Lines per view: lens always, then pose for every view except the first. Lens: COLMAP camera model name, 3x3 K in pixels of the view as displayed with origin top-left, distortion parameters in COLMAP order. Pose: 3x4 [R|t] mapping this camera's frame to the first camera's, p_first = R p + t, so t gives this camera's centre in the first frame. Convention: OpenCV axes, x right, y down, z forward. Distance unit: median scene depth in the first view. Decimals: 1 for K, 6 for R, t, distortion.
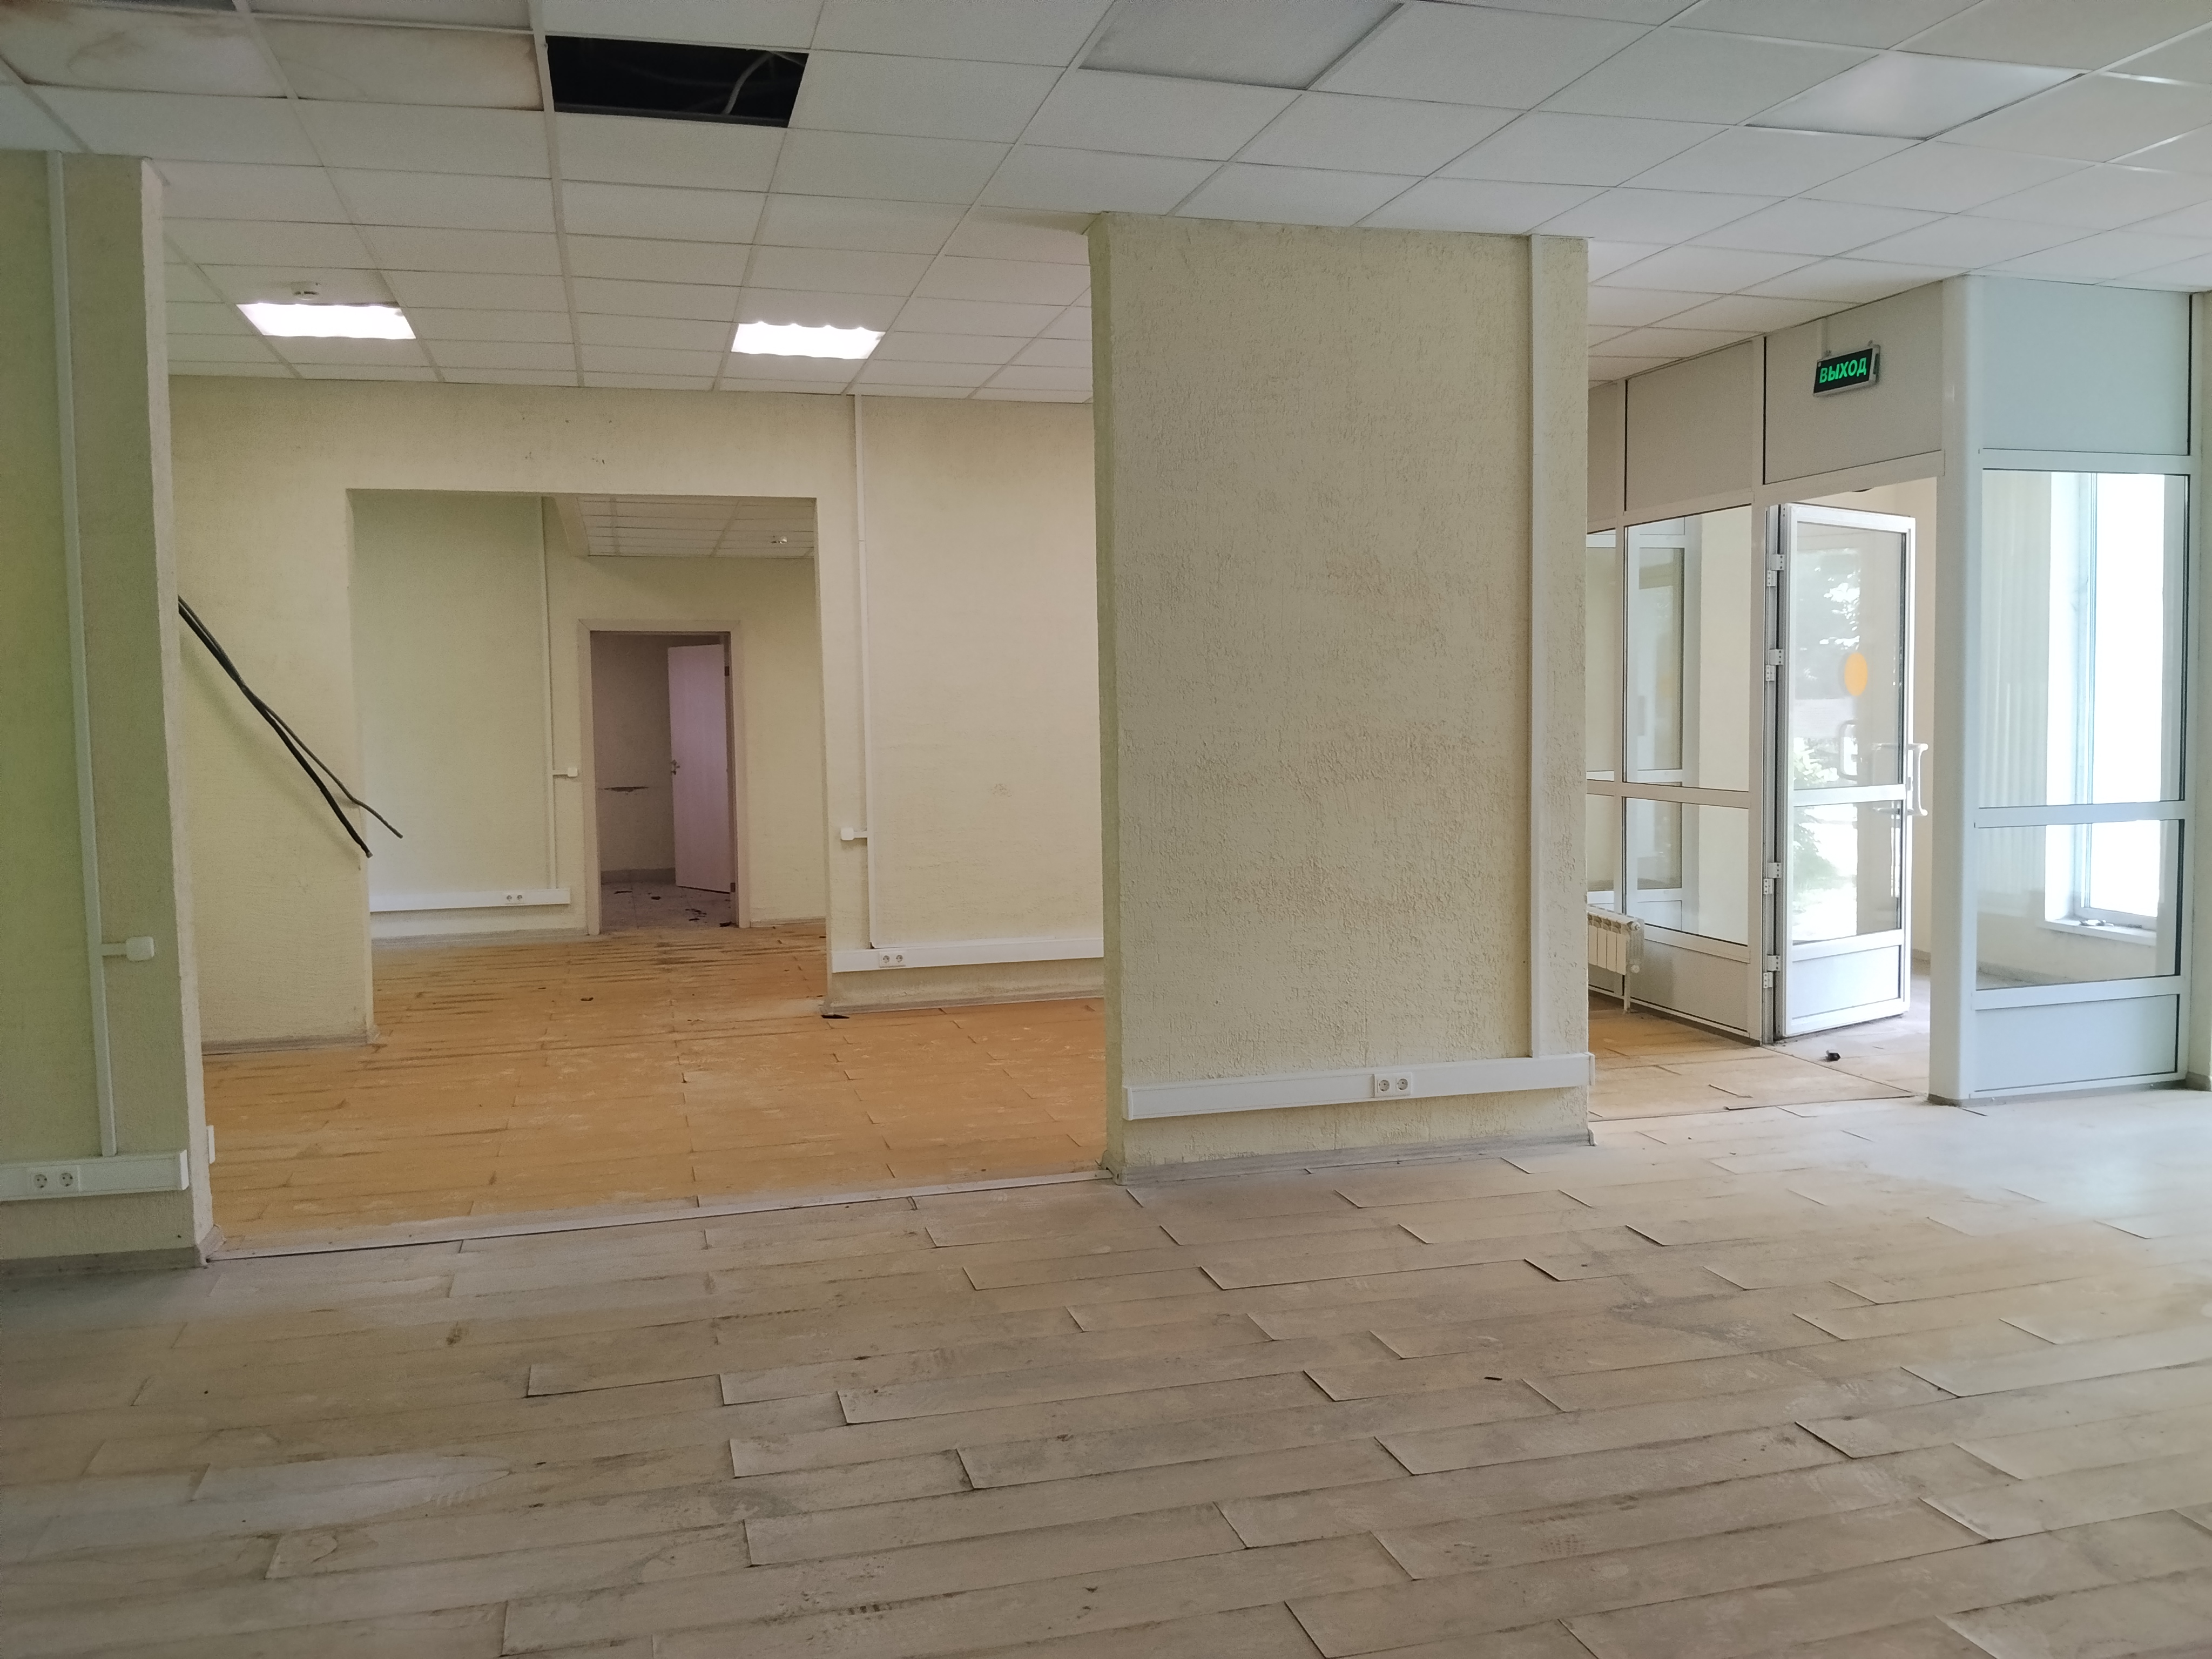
lens RADIAL K [[1780.4, 0, 1106.7], [0, 1780.4, 799.4], [0, 0, 1]] dist [0.119752, -0.243111]
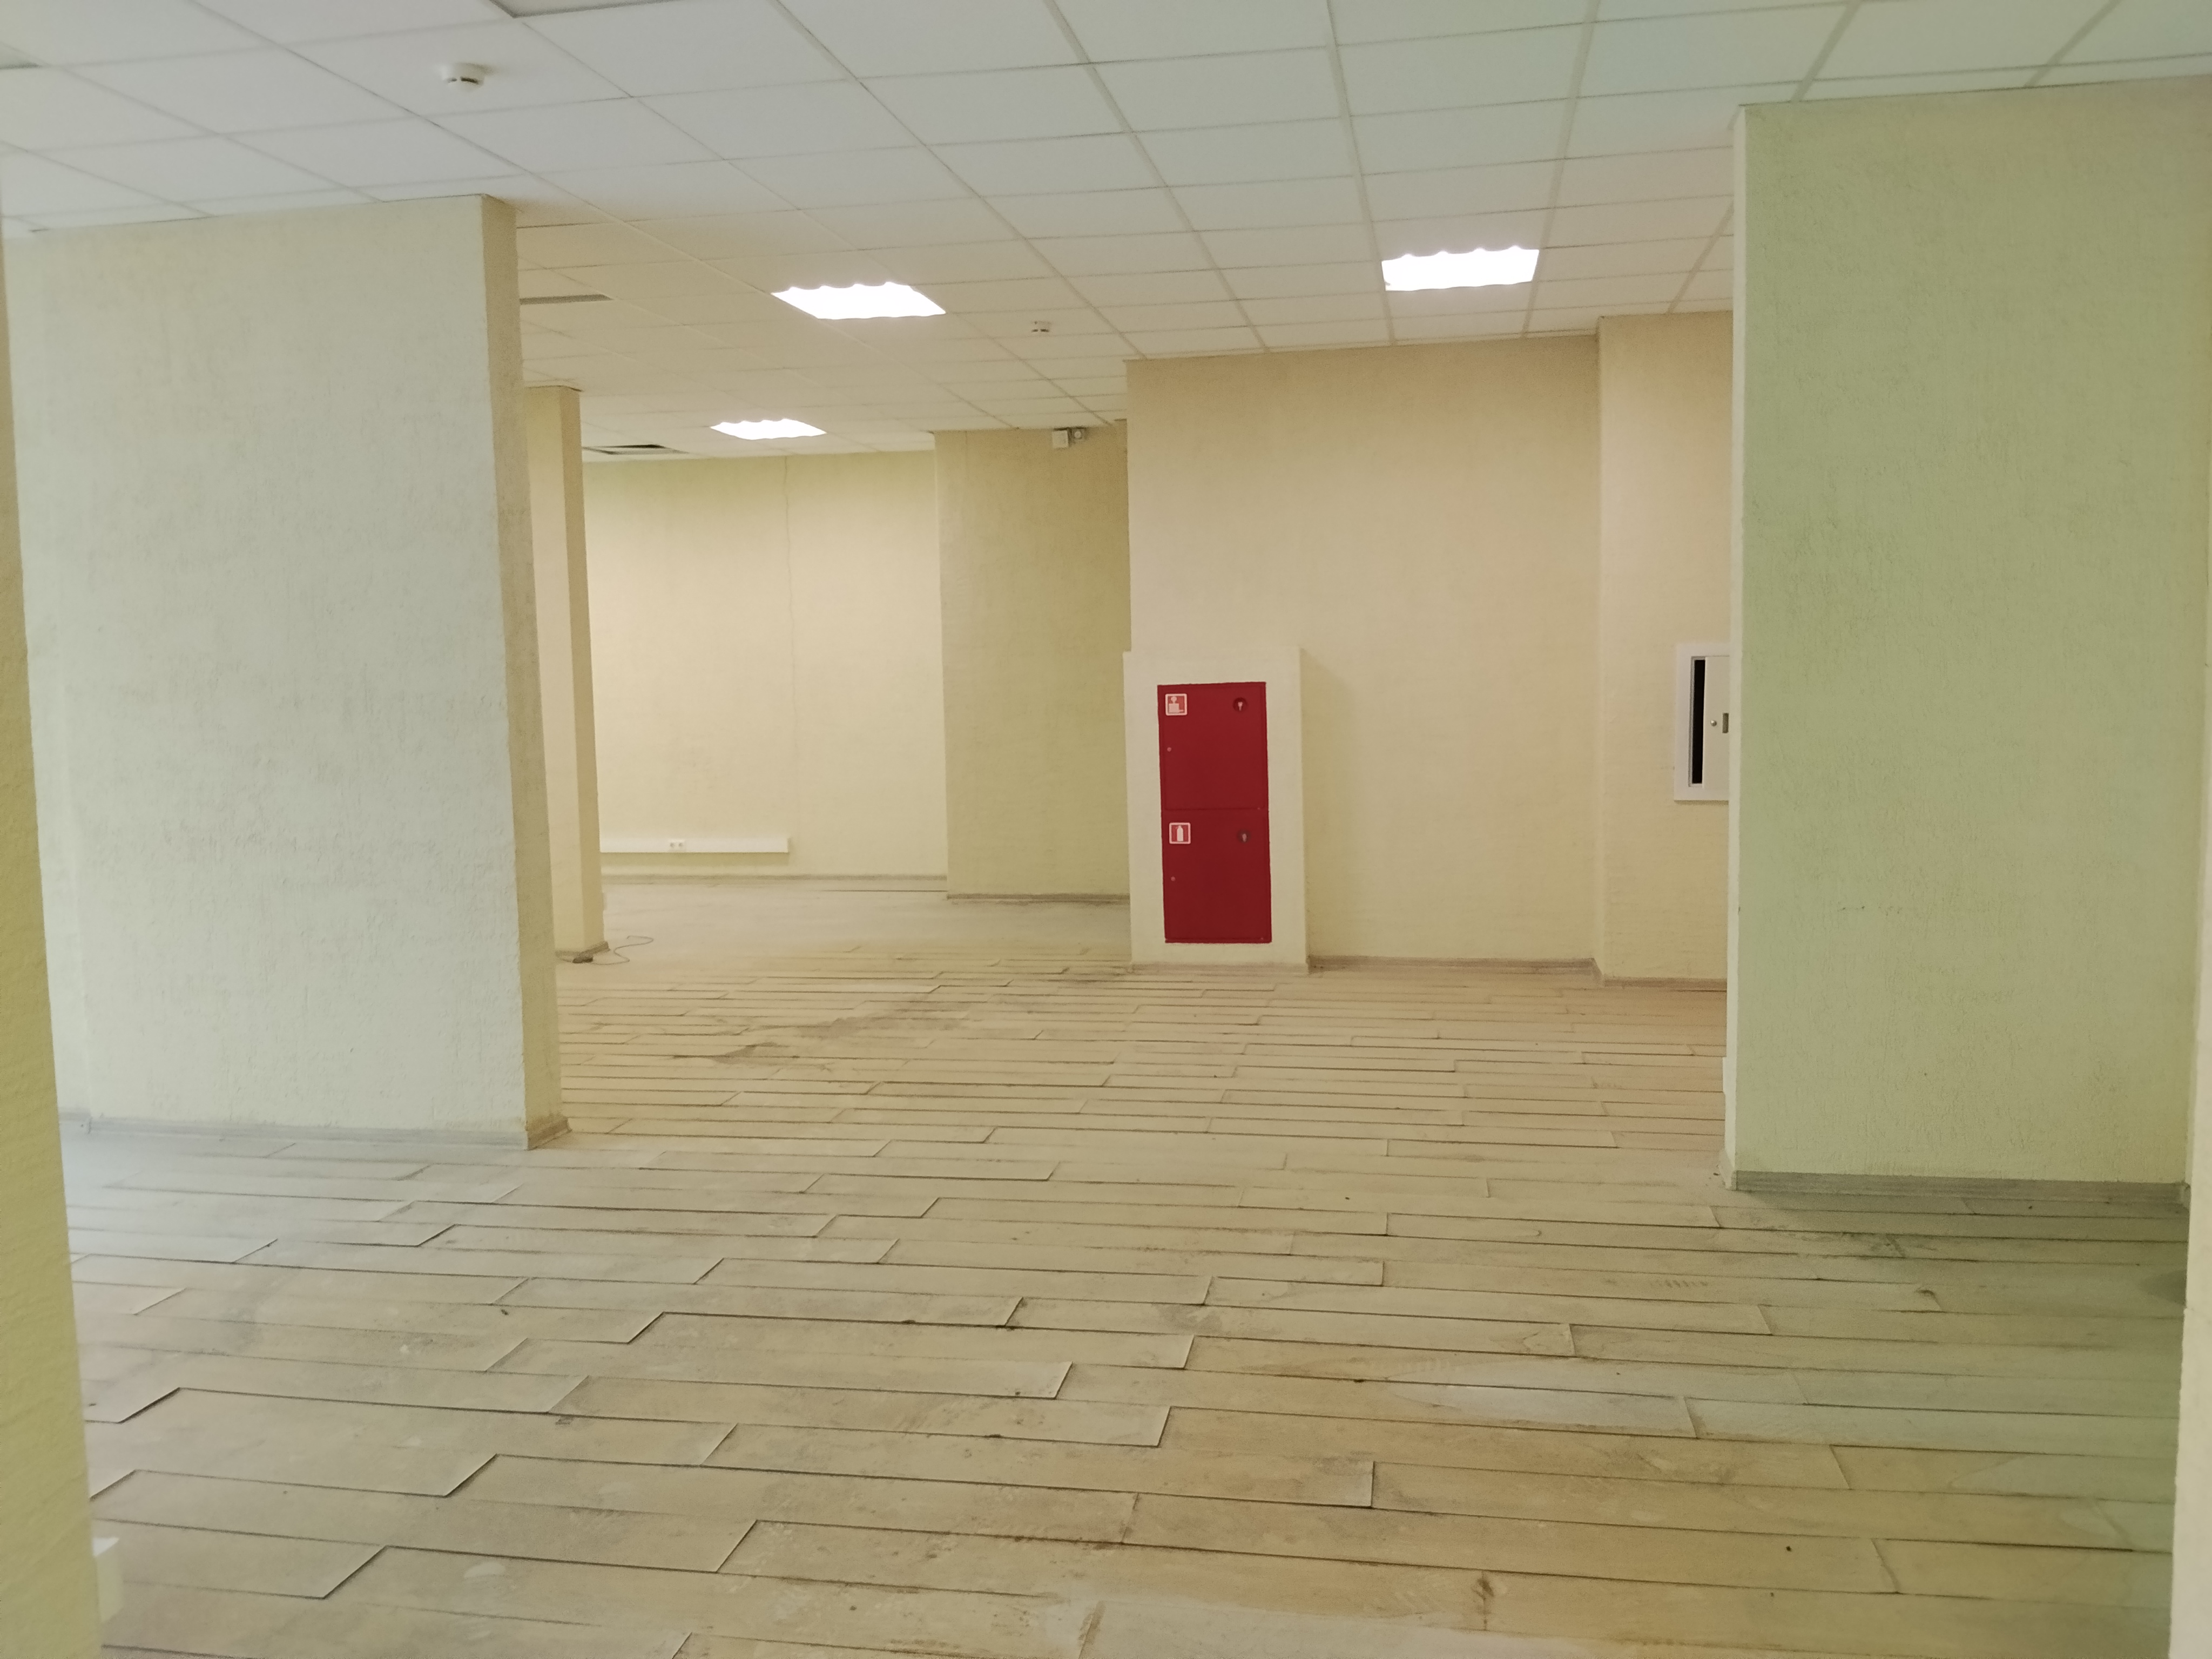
lens RADIAL K [[1780.4, 0, 1106.7], [0, 1780.4, 799.4], [0, 0, 1]] dist [0.119752, -0.243111]
pose [[-0.902791, -0.000291, 0.430079, -0.473836], [0.057705, 0.990875, 0.121802, -0.075126], [-0.426191, 0.134780, -0.894537, 1.467215]]
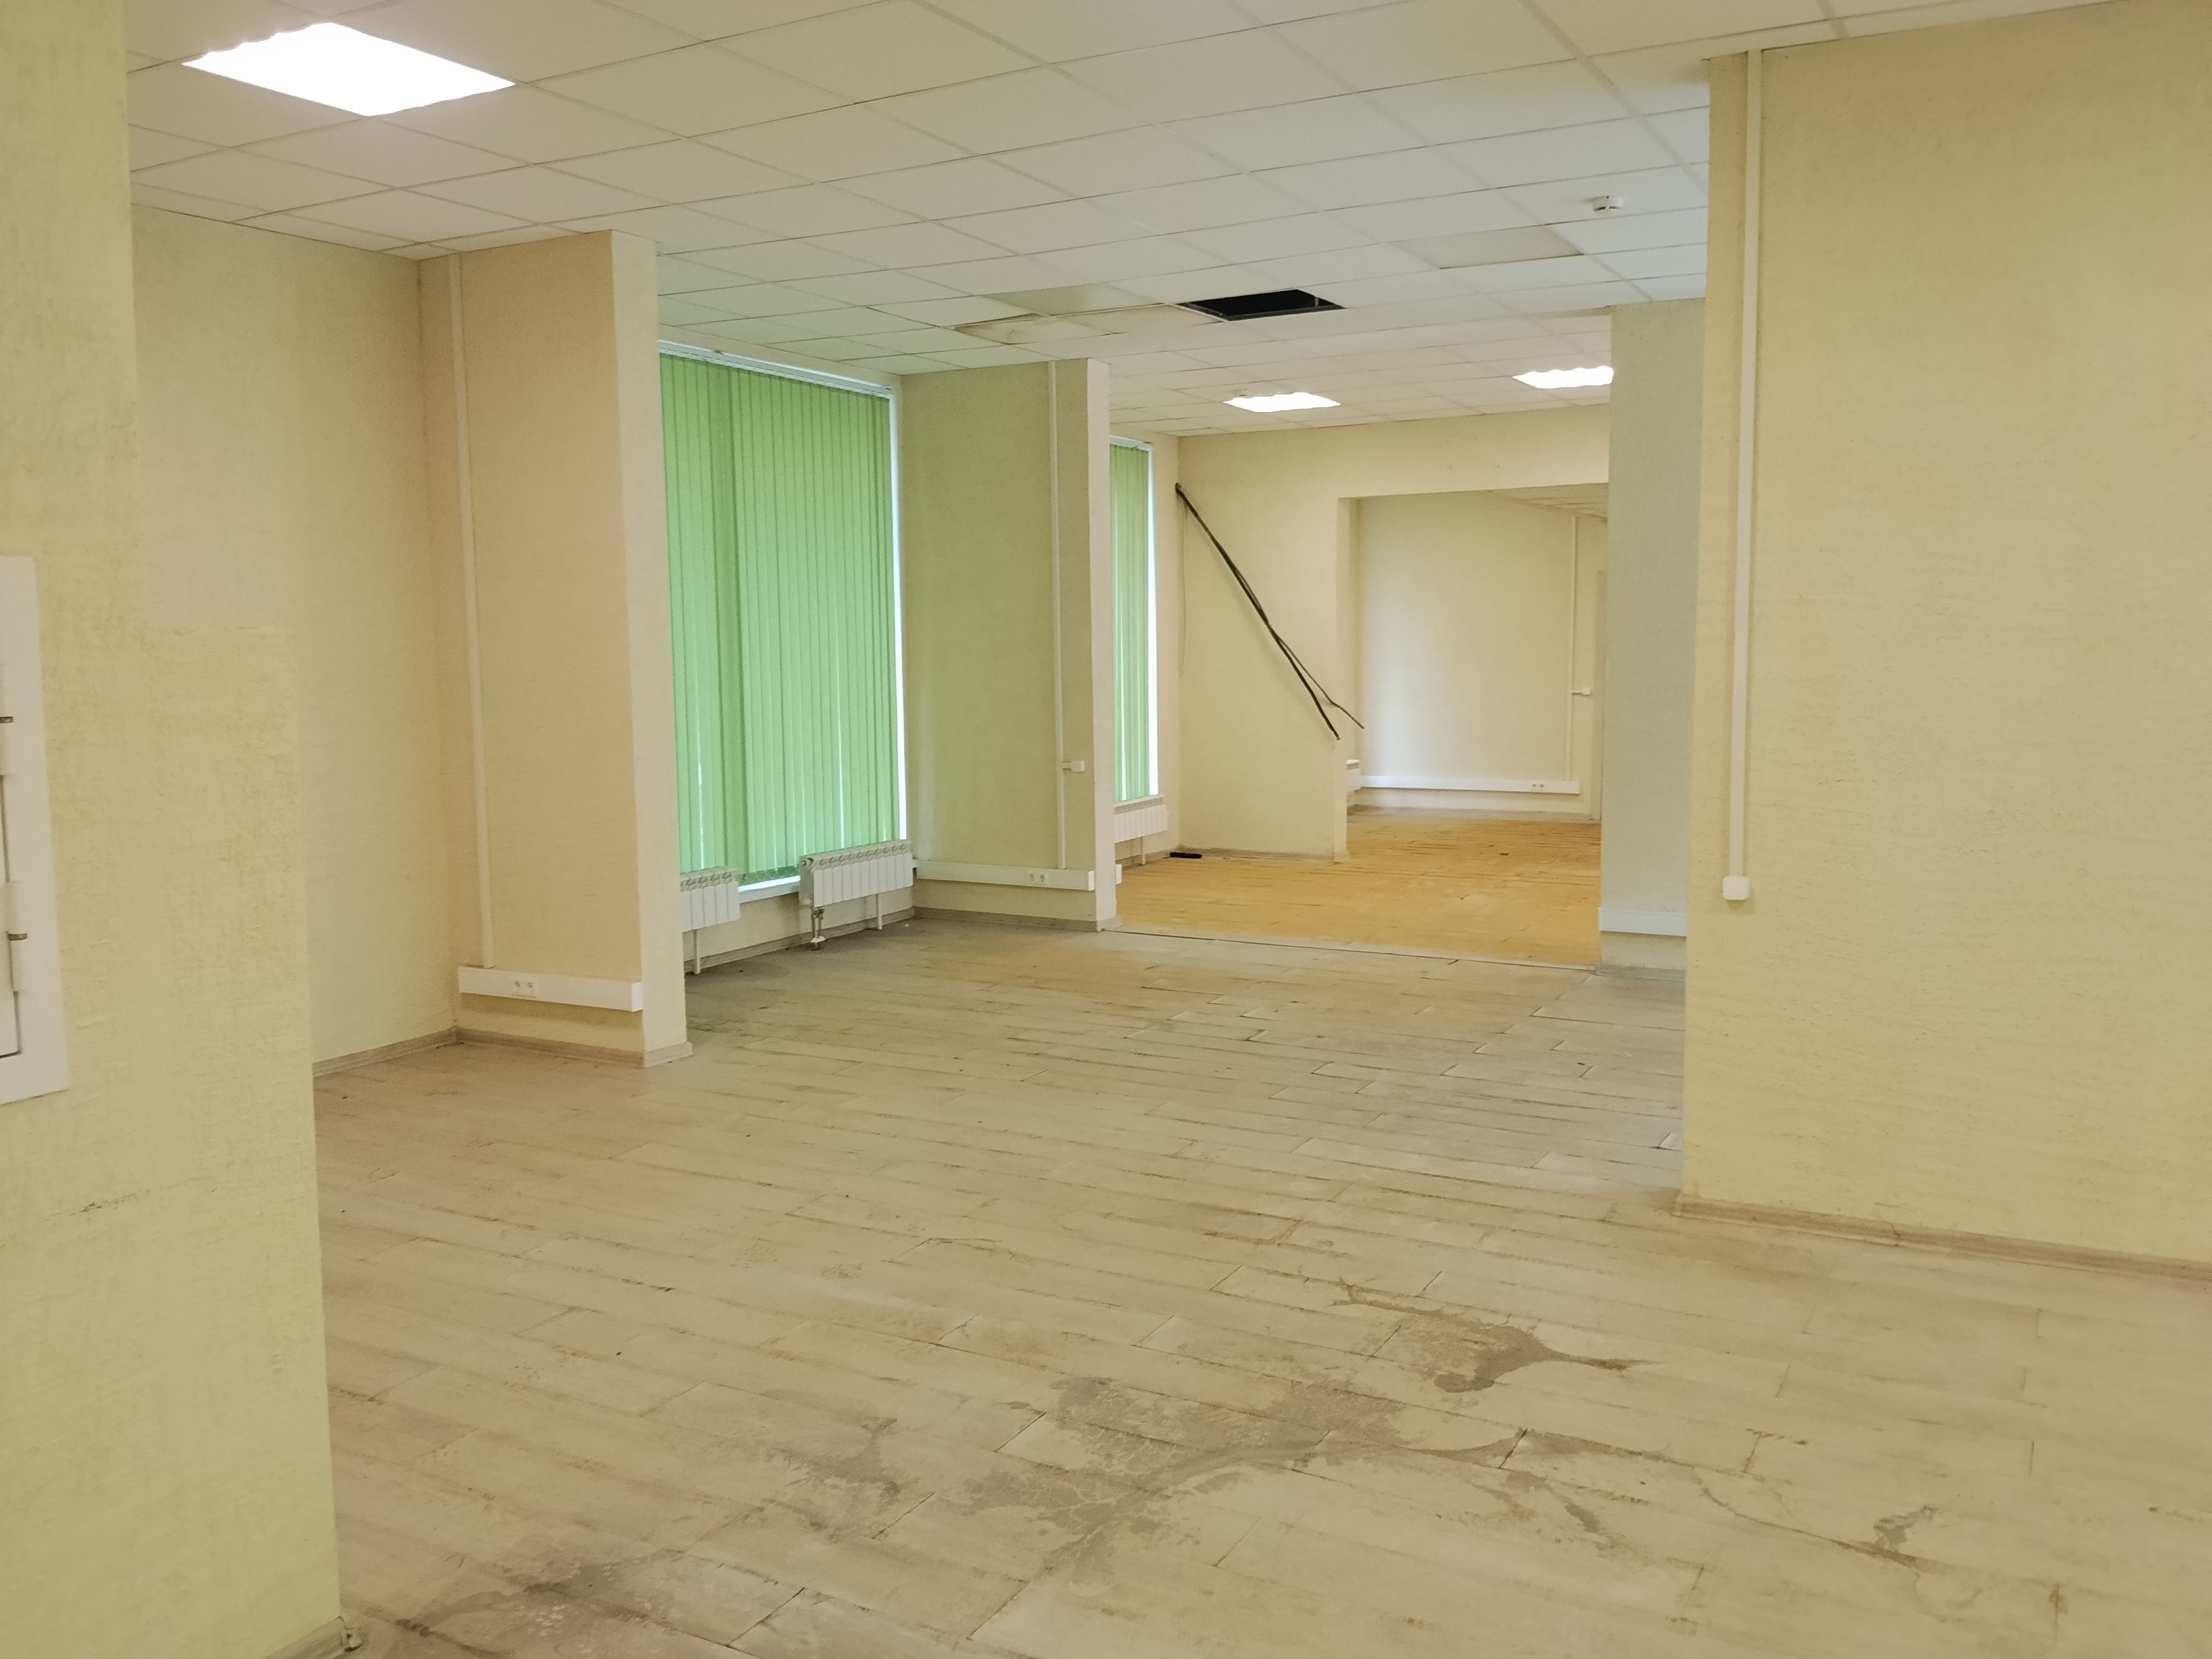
lens RADIAL K [[1780.4, 0, 1106.7], [0, 1780.4, 799.4], [0, 0, 1]] dist [0.119752, -0.243111]
pose [[0.722434, 0.070312, -0.687856, 0.836713], [-0.041813, 0.997438, 0.058042, 0.004709], [0.690175, -0.013171, 0.723523, -0.389858]]
